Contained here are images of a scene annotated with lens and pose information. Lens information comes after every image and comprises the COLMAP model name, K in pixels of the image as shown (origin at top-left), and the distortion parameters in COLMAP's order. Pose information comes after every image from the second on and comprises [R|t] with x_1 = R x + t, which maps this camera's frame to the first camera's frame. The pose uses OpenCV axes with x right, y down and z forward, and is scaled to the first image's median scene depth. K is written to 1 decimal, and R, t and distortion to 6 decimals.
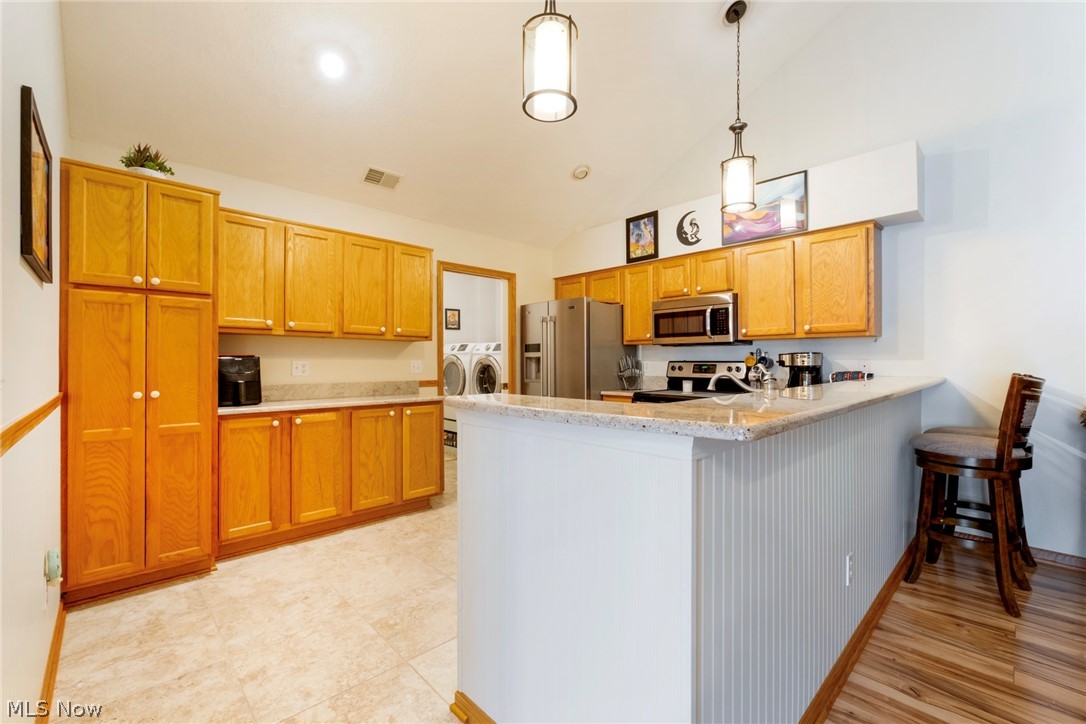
lens RADIAL K [[460.9, 0, 537.3], [0, 460.9, 362.7], [0, 0, 1]] dist [-0.007554, 0.002565]
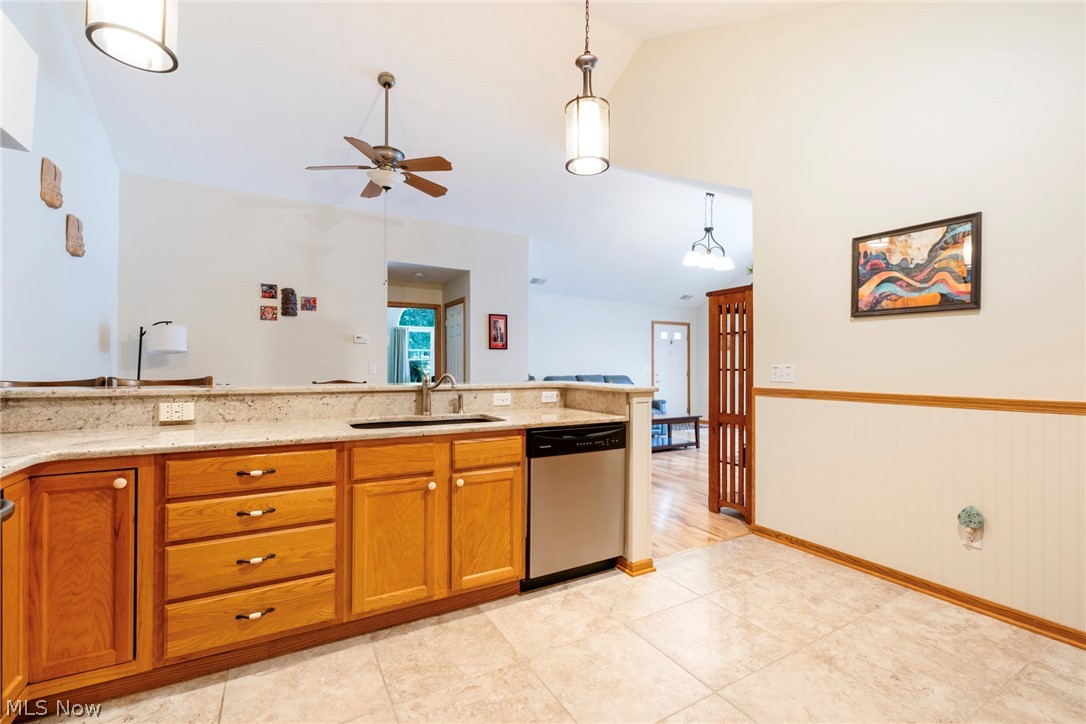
lens RADIAL K [[460.9, 0, 539.0], [0, 460.9, 363.0], [0, 0, 1]] dist [-0.007554, 0.002565]
pose [[-0.972242, 0.001048, 0.233977, -0.075145], [0.000281, 0.999994, -0.003309, -0.002990], [-0.233979, -0.003152, -0.972236, 1.273120]]
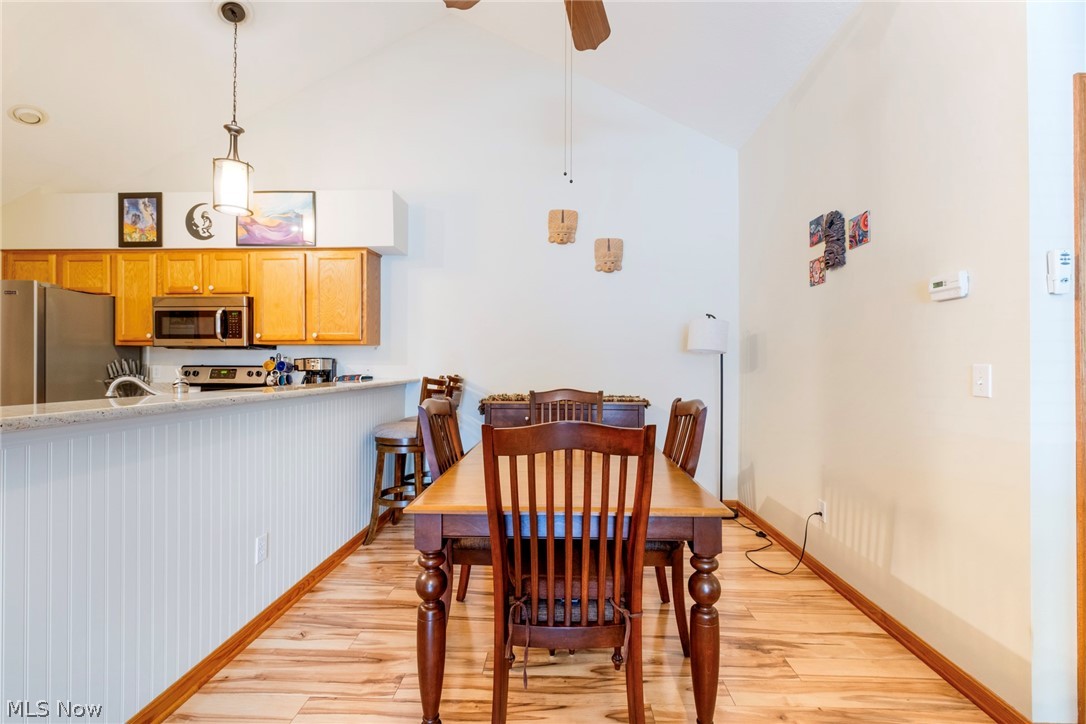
lens RADIAL K [[460.9, 0, 545.3], [0, 460.9, 364.6], [0, 0, 1]] dist [-0.007554, 0.002565]
pose [[0.702816, 0.004179, 0.711360, 0.191549], [0.000983, 0.999976, -0.006845, 0.001821], [-0.711371, 0.005510, 0.702795, -0.155731]]
